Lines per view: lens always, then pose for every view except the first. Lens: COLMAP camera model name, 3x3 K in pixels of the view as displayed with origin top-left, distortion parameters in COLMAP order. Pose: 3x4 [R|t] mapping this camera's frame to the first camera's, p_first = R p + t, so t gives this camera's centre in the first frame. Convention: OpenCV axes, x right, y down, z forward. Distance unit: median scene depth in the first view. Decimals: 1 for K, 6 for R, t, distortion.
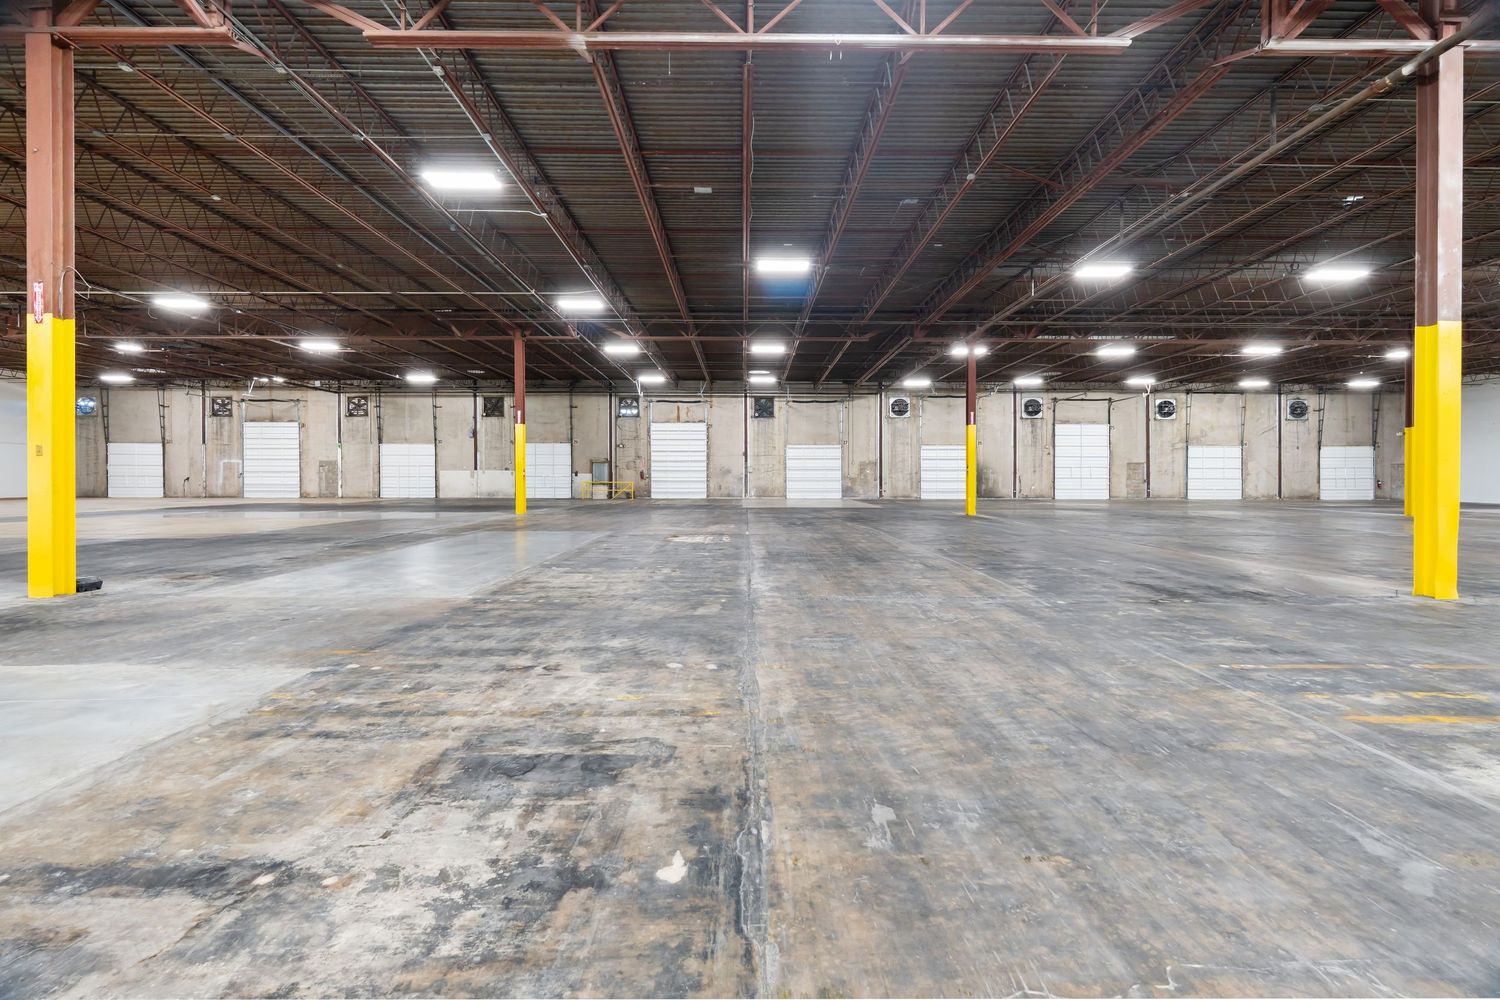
lens RADIAL K [[722.8, 0, 758.9], [0, 722.8, 473.2], [0, 0, 1]] dist [-0.005558, -0.000250]
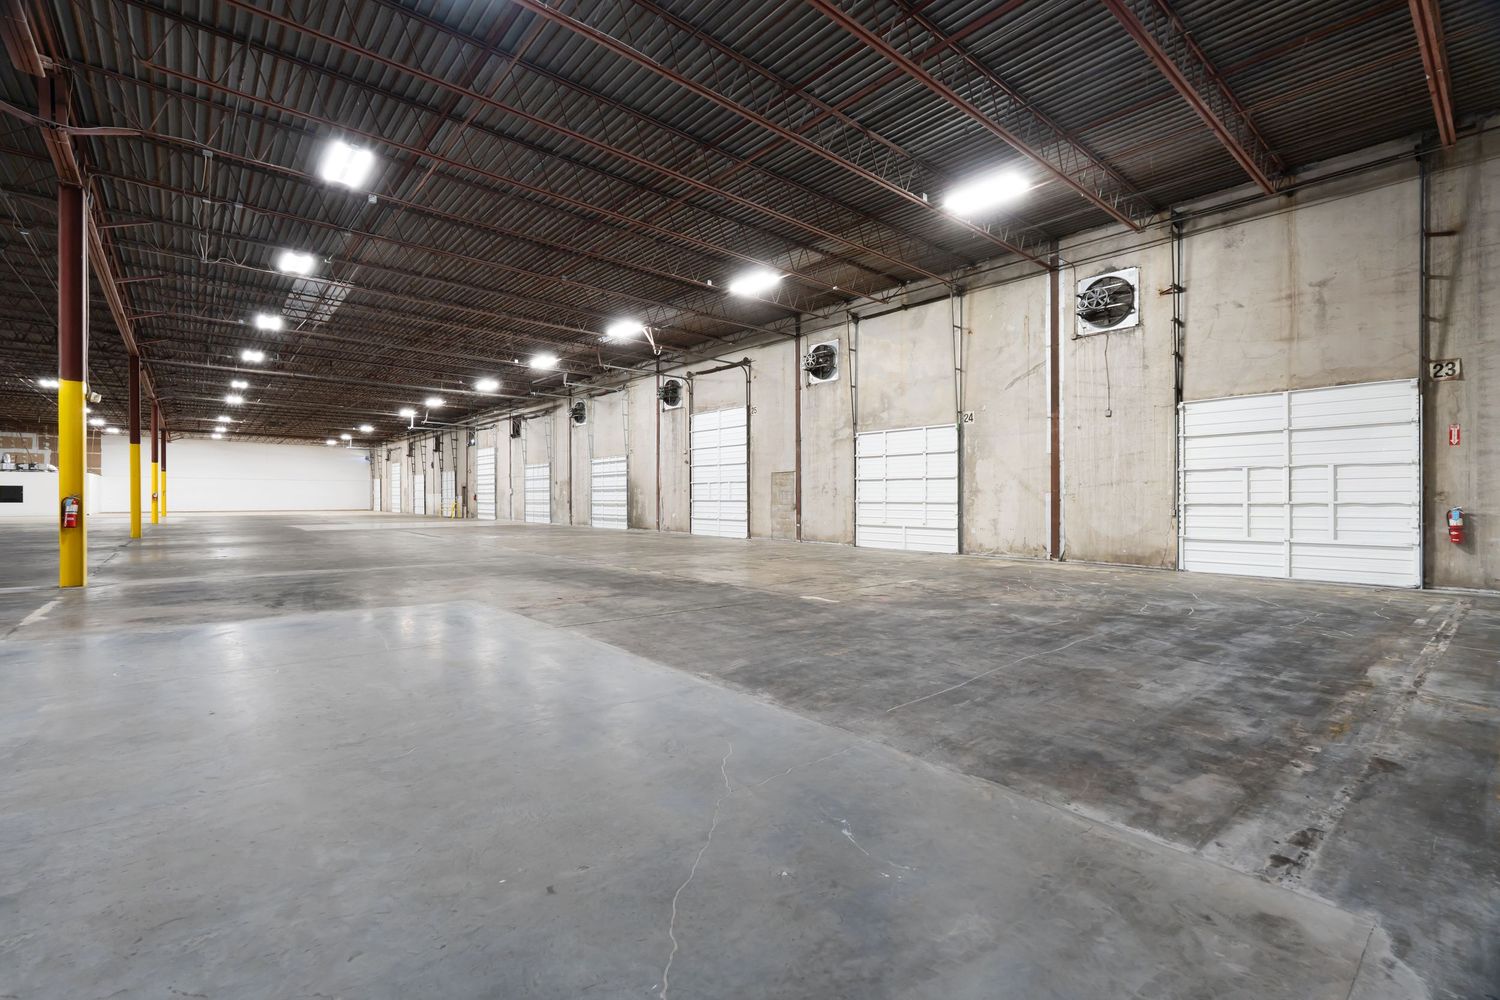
lens RADIAL K [[671.7, 0, 753.6], [0, 671.7, 496.5], [0, 0, 1]] dist [-0.008341, -0.000172]
pose [[0.637838, -0.003841, -0.770161, 0.896568], [0.002212, 0.999993, -0.003155, 0.004941], [0.770167, 0.000308, 0.637842, 0.674434]]
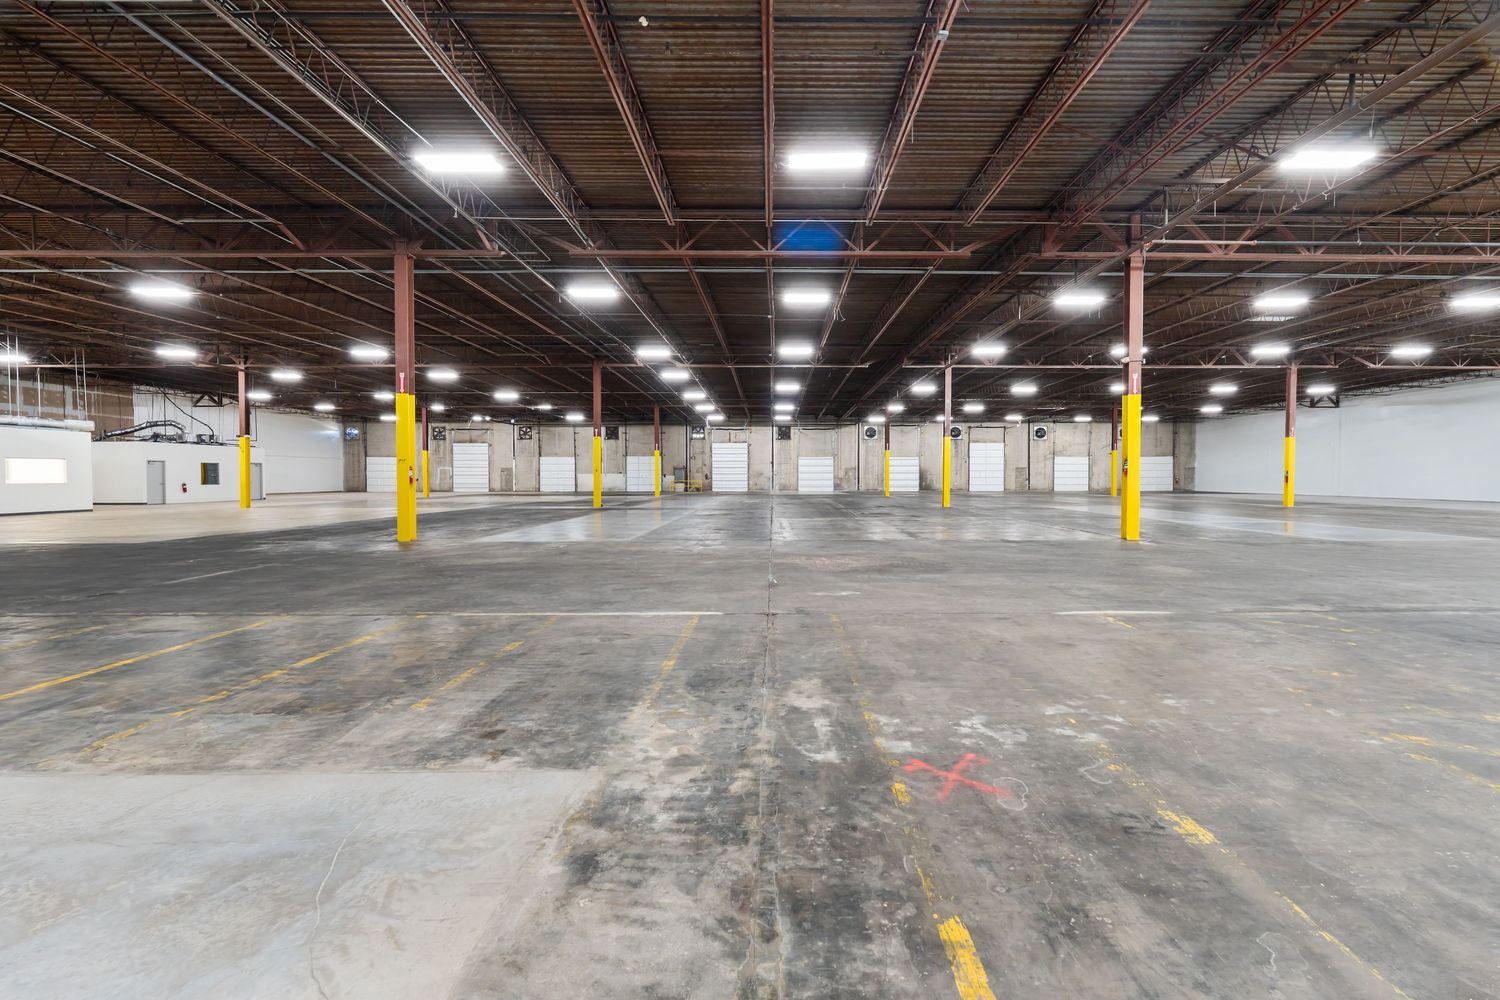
lens RADIAL K [[671.7, 0, 786.4], [0, 671.7, 477.8], [0, 0, 1]] dist [-0.008341, -0.000172]
pose [[0.999990, -0.002891, 0.003482, 0.006710], [0.002867, 0.999971, 0.007114, -0.003873], [-0.003503, -0.007104, 0.999969, -0.460863]]
